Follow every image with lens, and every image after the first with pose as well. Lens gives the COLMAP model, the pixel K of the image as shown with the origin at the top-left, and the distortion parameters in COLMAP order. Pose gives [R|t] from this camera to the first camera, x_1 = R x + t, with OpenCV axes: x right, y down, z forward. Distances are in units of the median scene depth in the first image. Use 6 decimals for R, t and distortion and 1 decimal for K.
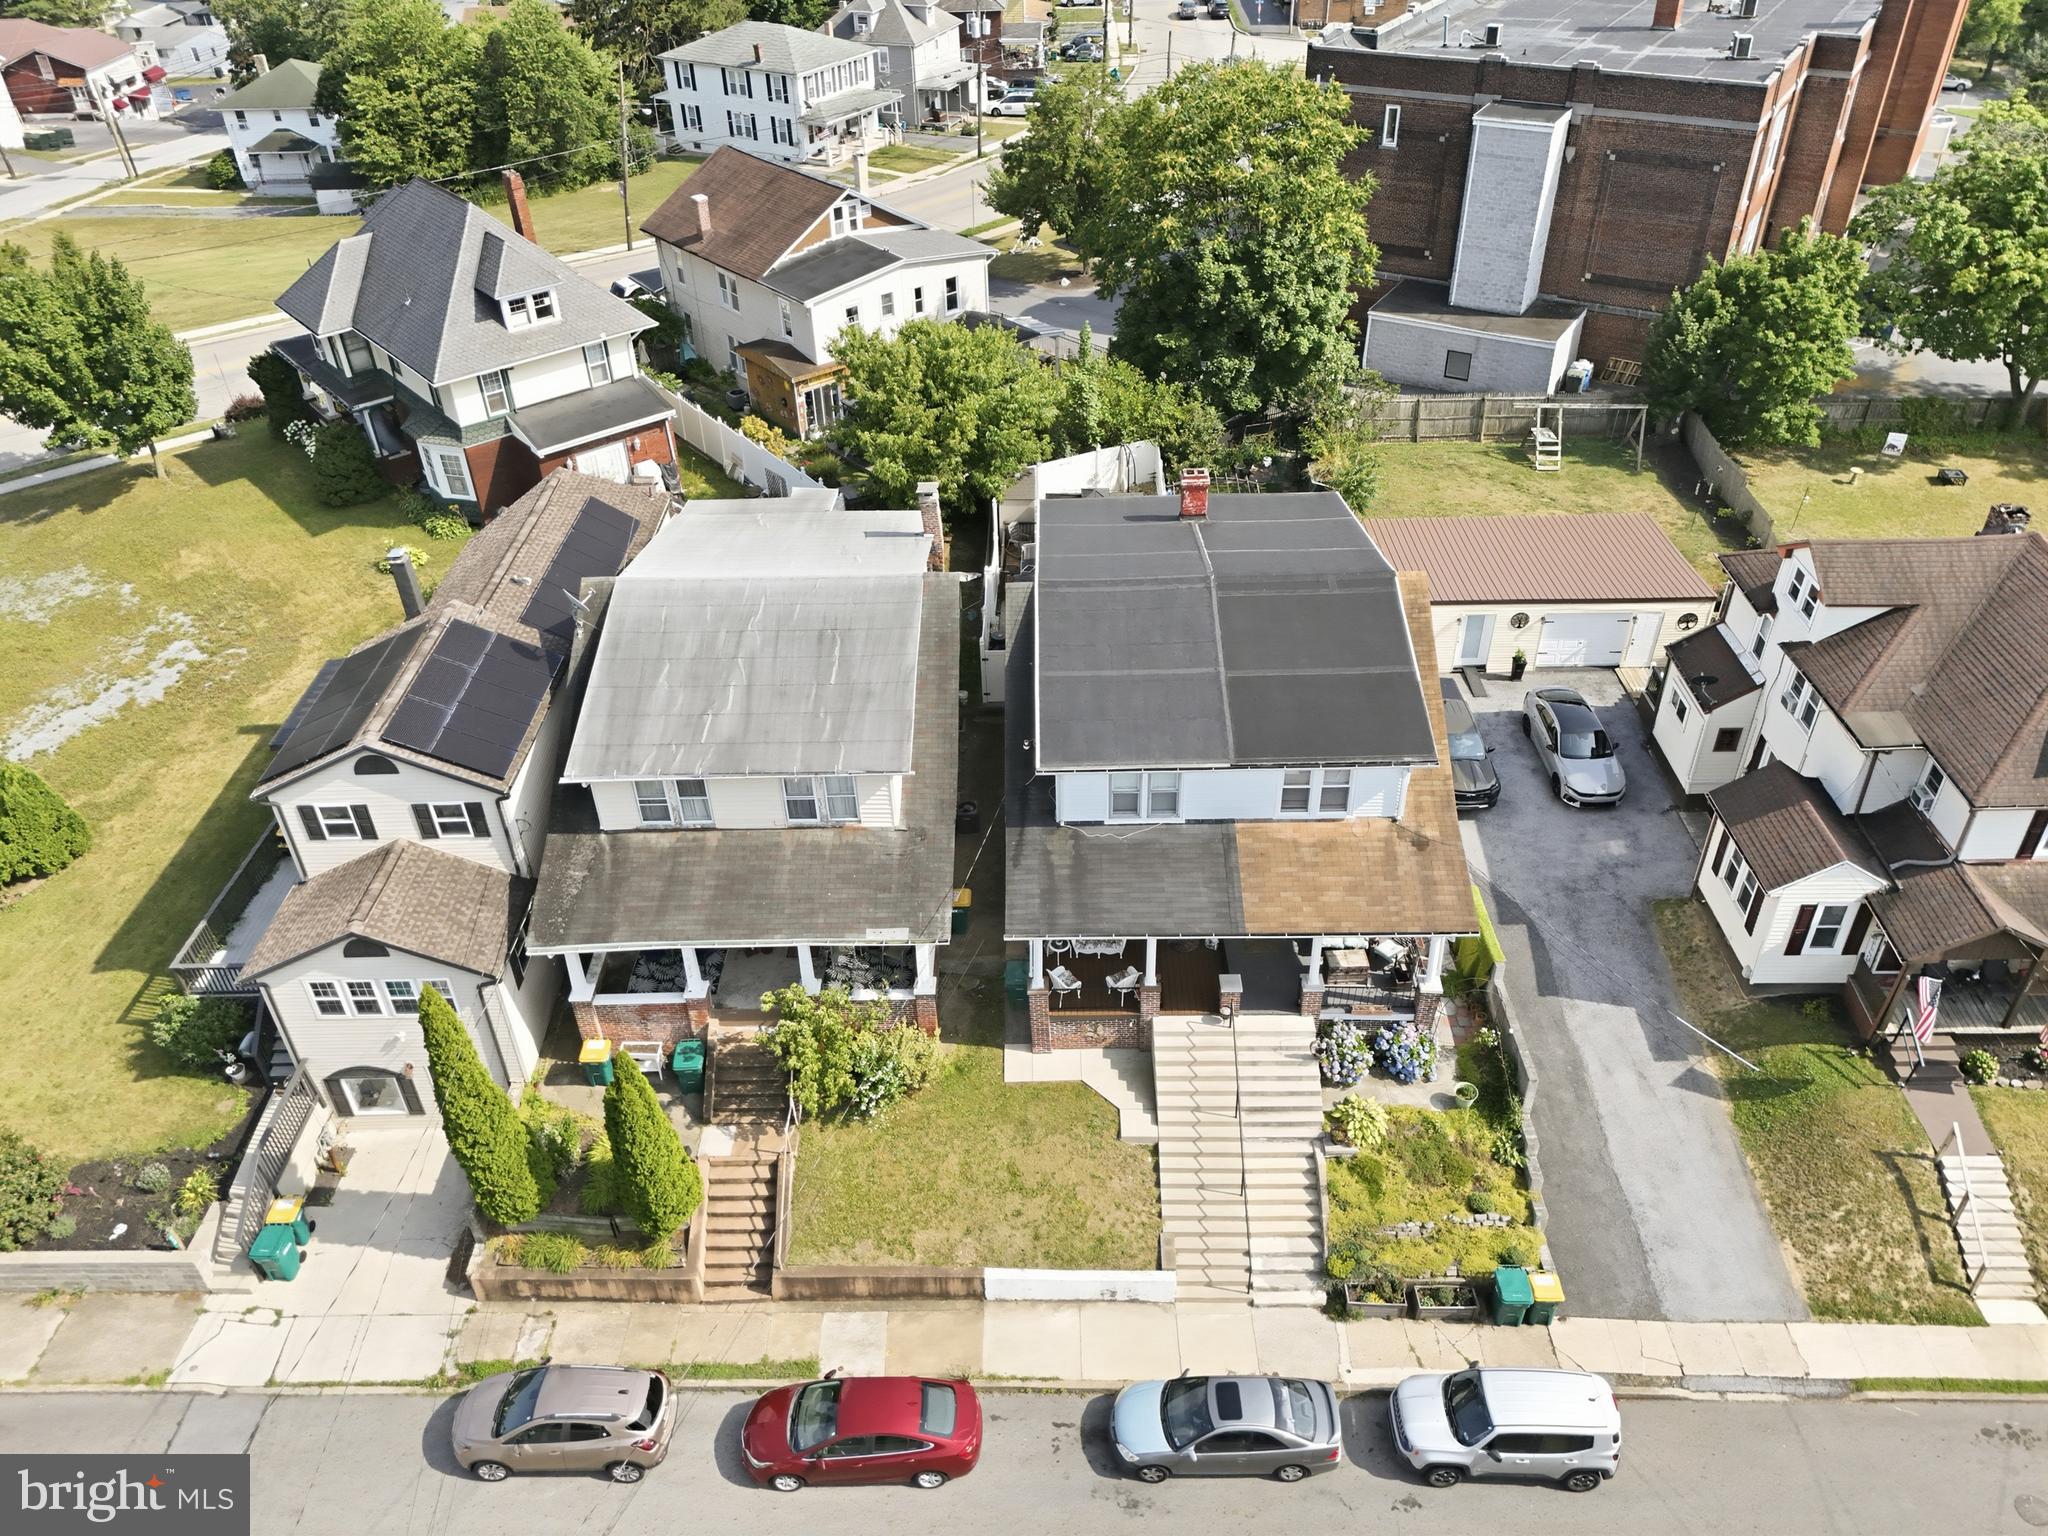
lens RADIAL K [[1502.9, 0, 1026.1], [0, 1502.9, 769.5], [0, 0, 1]] dist [0.065163, -0.052988]
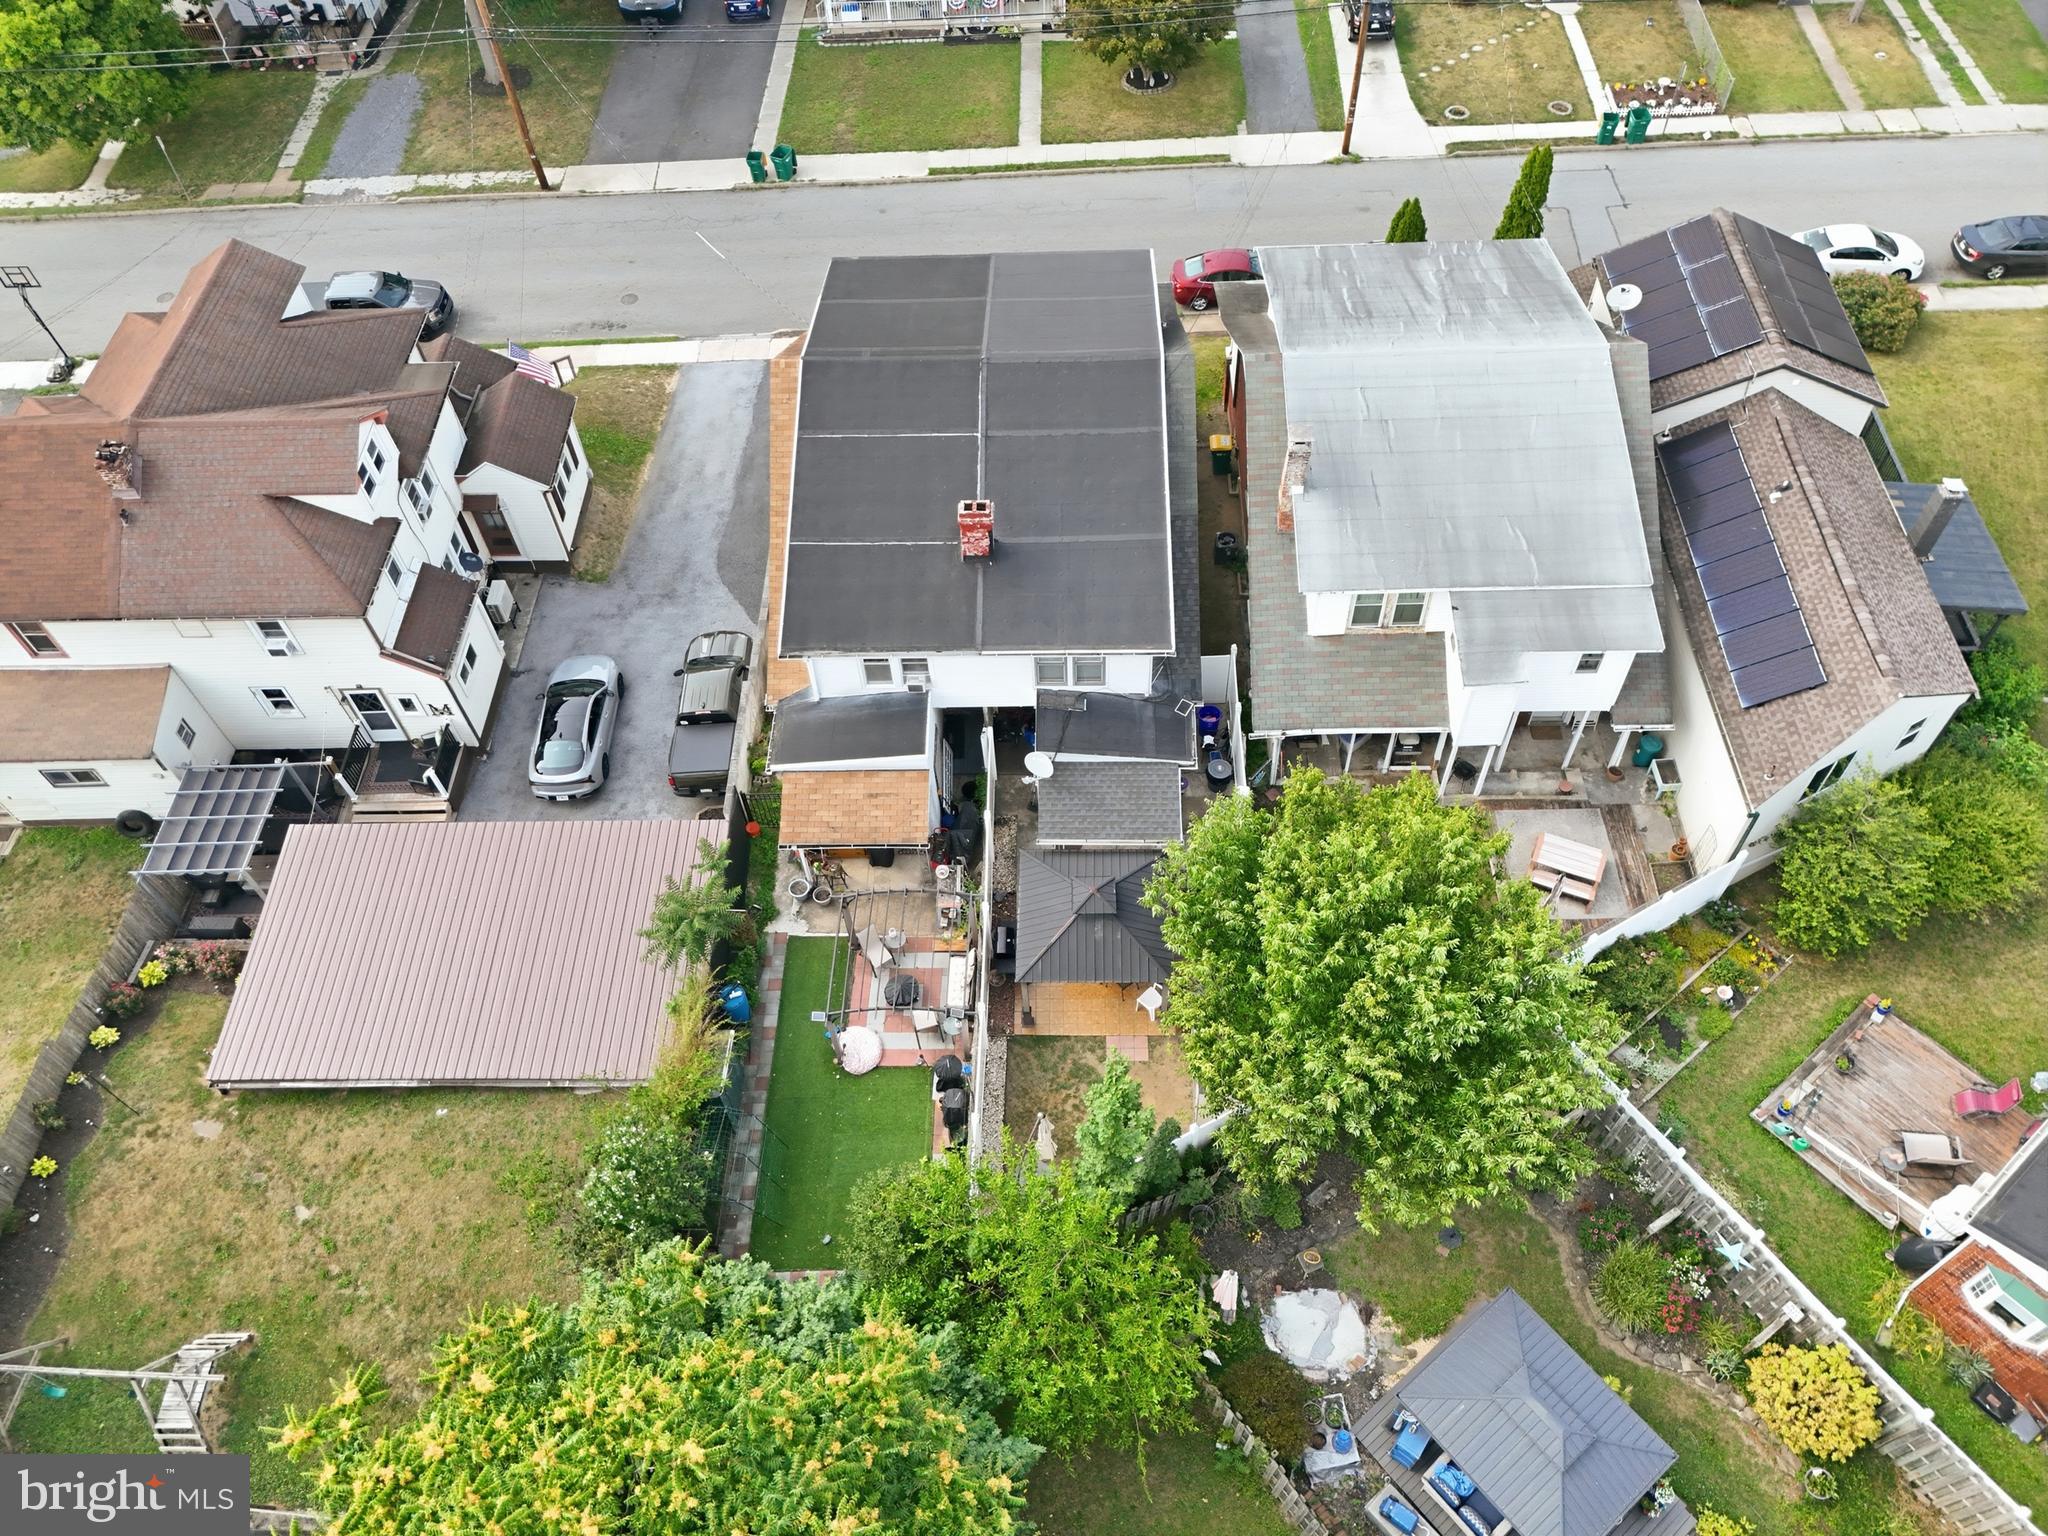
lens RADIAL K [[1502.9, 0, 1026.1], [0, 1502.9, 769.5], [0, 0, 1]] dist [0.065163, -0.052988]
pose [[-0.997745, 0.036199, 0.056515, 0.050141], [0.056700, 0.004114, 0.998383, -1.136116], [0.035908, 0.999336, -0.006157, 1.303008]]
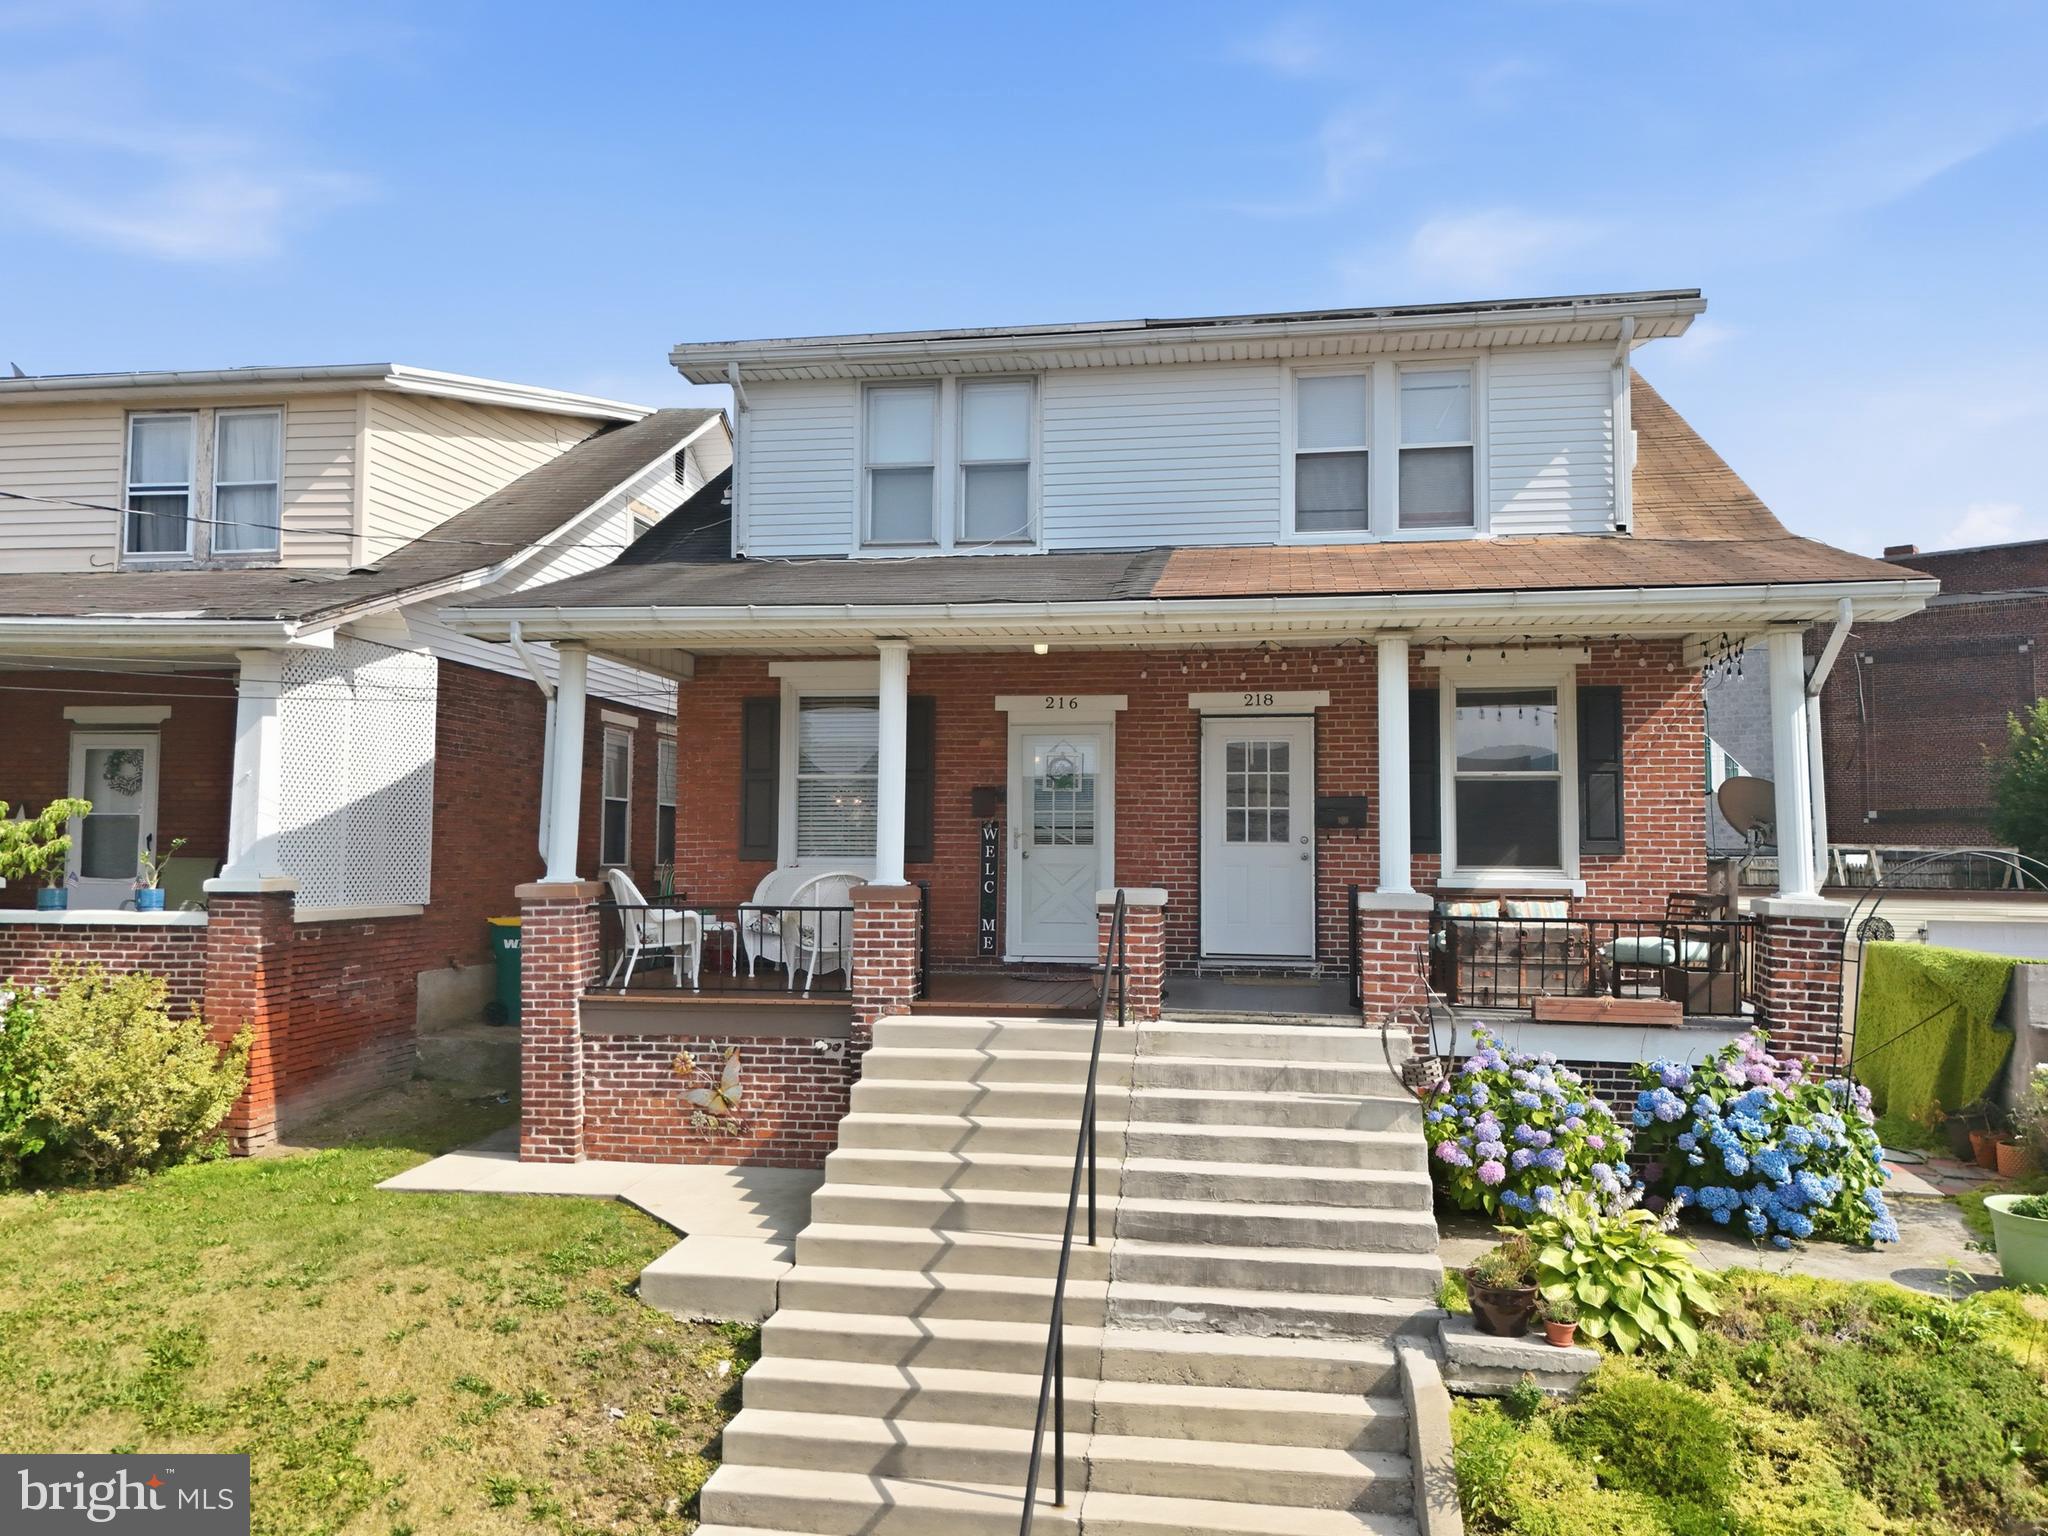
lens RADIAL K [[1491.0, 0, 1044.1], [0, 1491.0, 769.2], [0, 0, 1]] dist [0.060641, -0.047388]
pose [[0.987462, 0.020343, -0.156543, 0.157480], [-0.115473, 0.769250, -0.628427, 0.306423], [0.107637, 0.638624, 0.761954, 0.700734]]
